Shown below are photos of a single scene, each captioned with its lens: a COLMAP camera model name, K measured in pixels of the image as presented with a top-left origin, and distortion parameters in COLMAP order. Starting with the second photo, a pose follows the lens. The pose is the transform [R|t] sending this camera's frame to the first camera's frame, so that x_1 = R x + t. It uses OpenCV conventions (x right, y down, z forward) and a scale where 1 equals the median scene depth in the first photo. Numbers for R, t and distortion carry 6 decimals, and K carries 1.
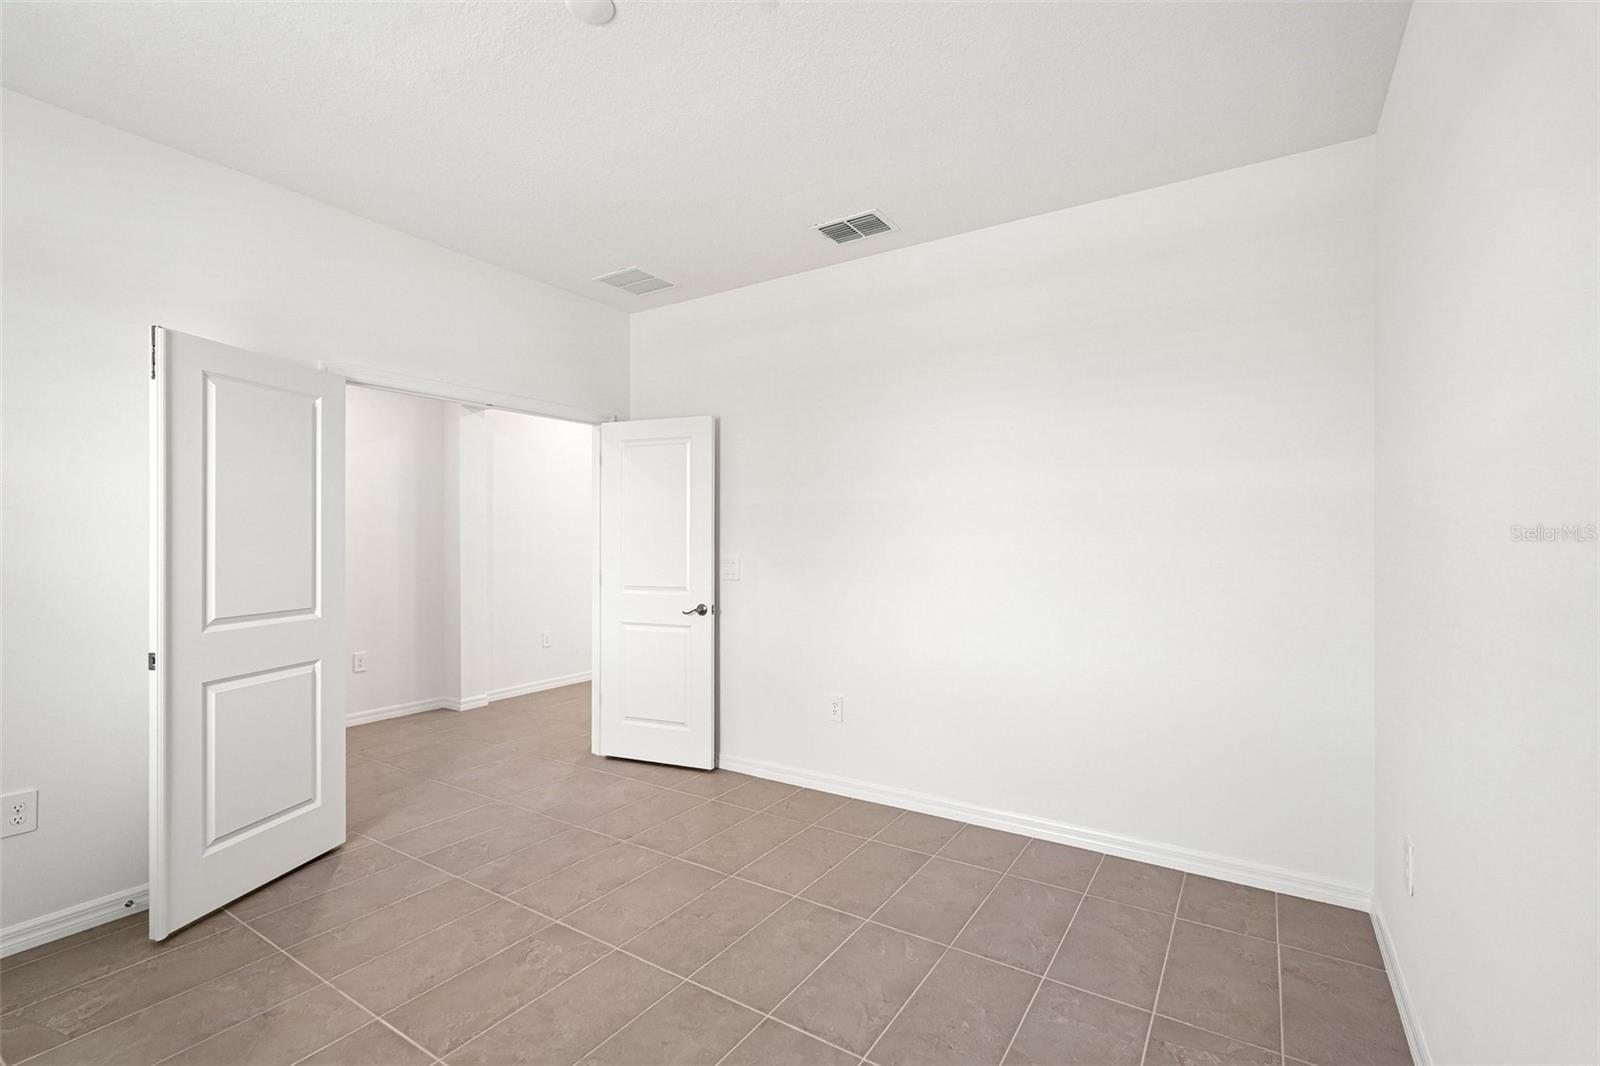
lens RADIAL K [[713.1, 0, 800.0], [0, 713.1, 542.1], [0, 0, 1]] dist [0.000978, 0.001107]
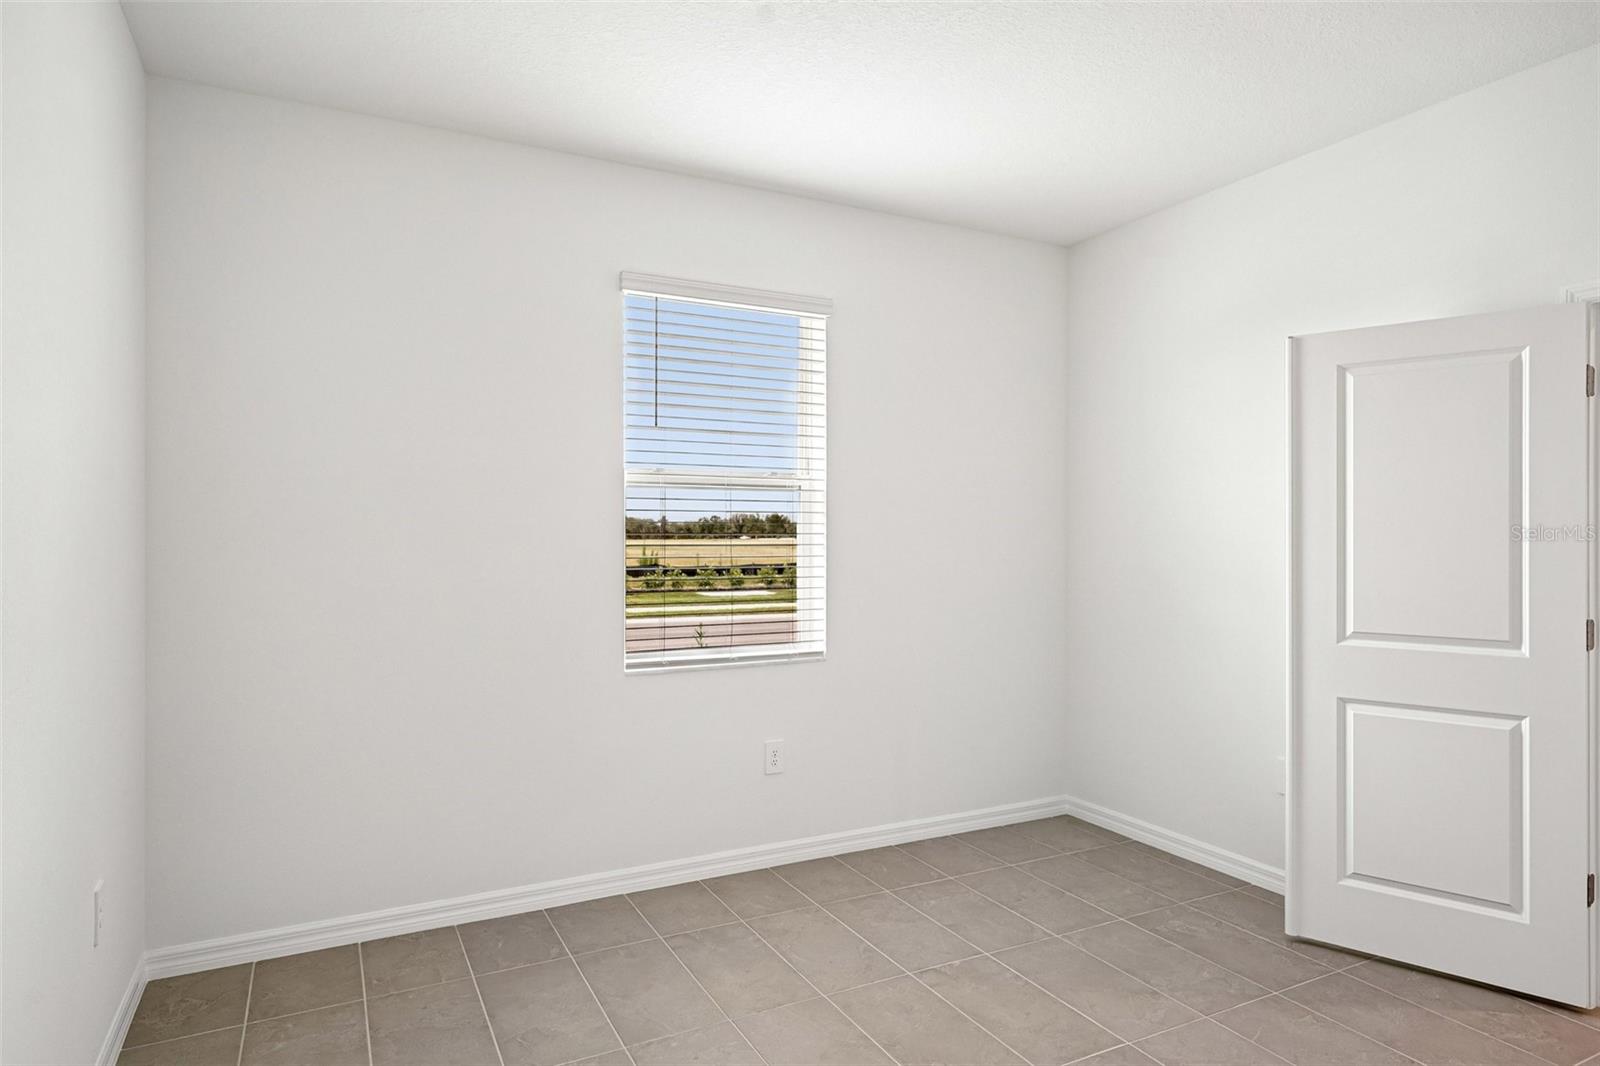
lens RADIAL K [[934.3, 0, 802.6], [0, 934.3, 539.7], [0, 0, 1]] dist [0.011482, -0.002821]
pose [[-0.493992, 0.004897, -0.869453, 0.577633], [-0.004364, 0.999958, 0.008111, -0.017670], [0.869456, 0.007801, -0.493949, 0.982491]]
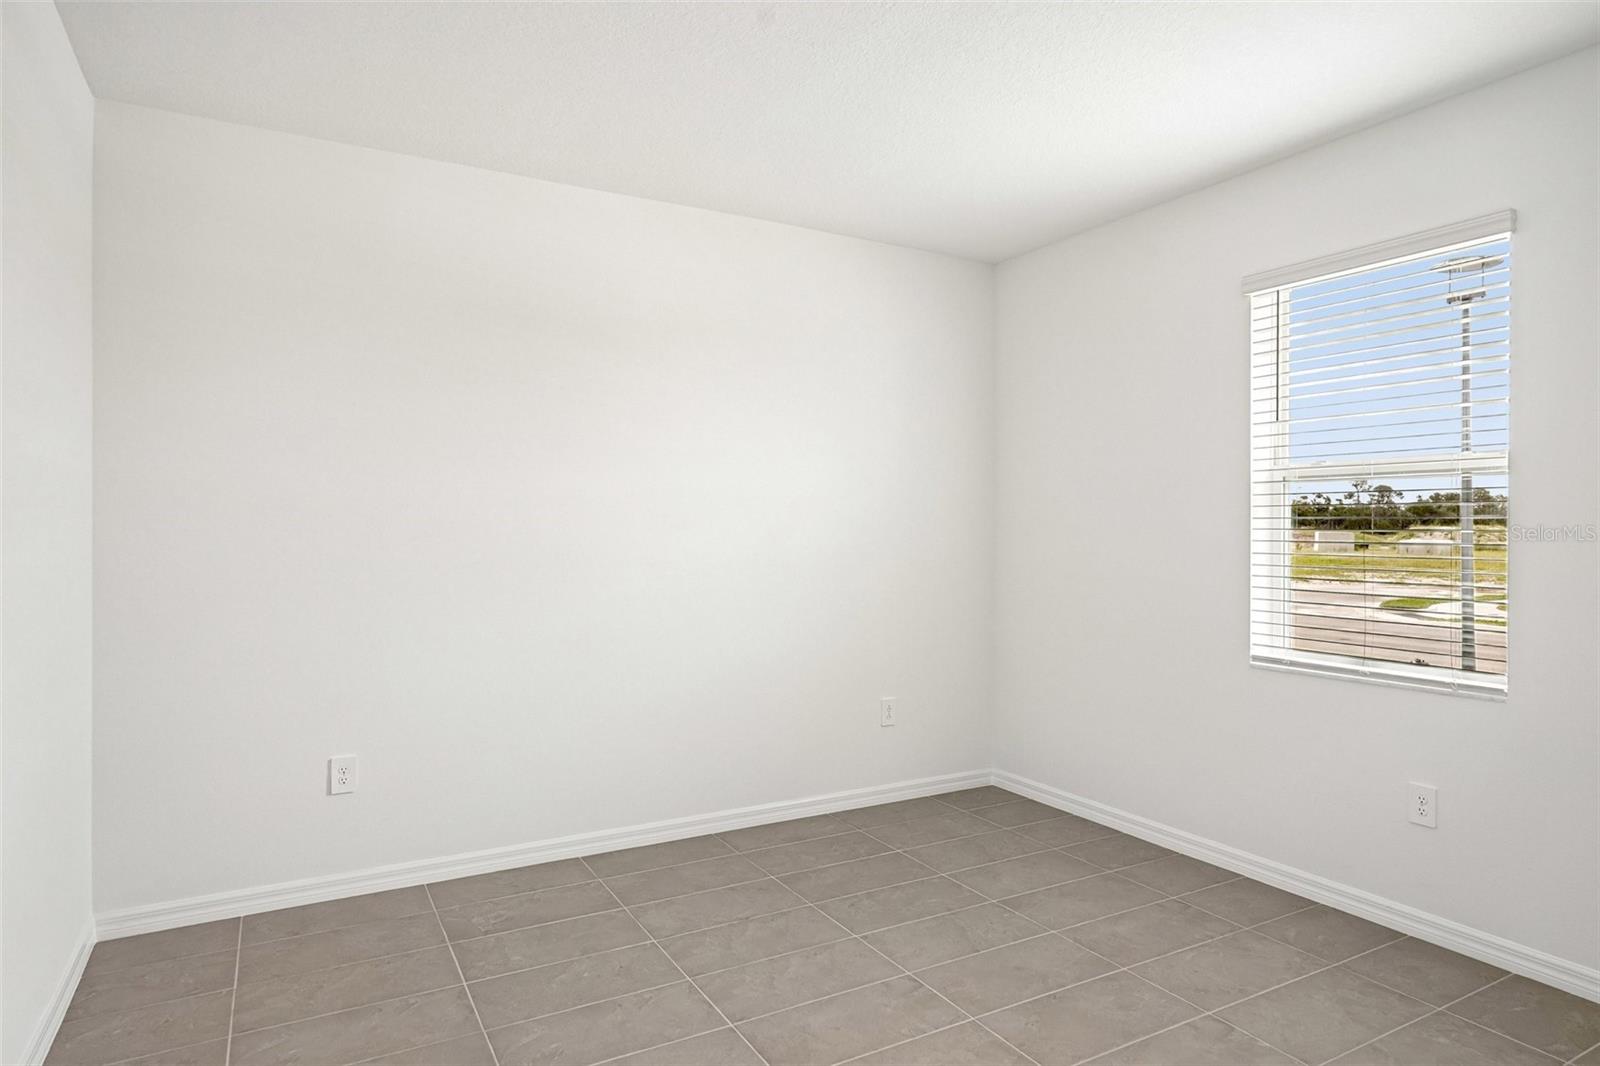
lens RADIAL K [[936.2, 0, 798.4], [0, 936.2, 528.3], [0, 0, 1]] dist [0.005786, 0.001810]
pose [[-0.884800, -0.002084, 0.465967, -0.581143], [-0.001149, 0.999997, 0.002289, -0.017738], [-0.465970, 0.001490, -0.884799, 1.680183]]
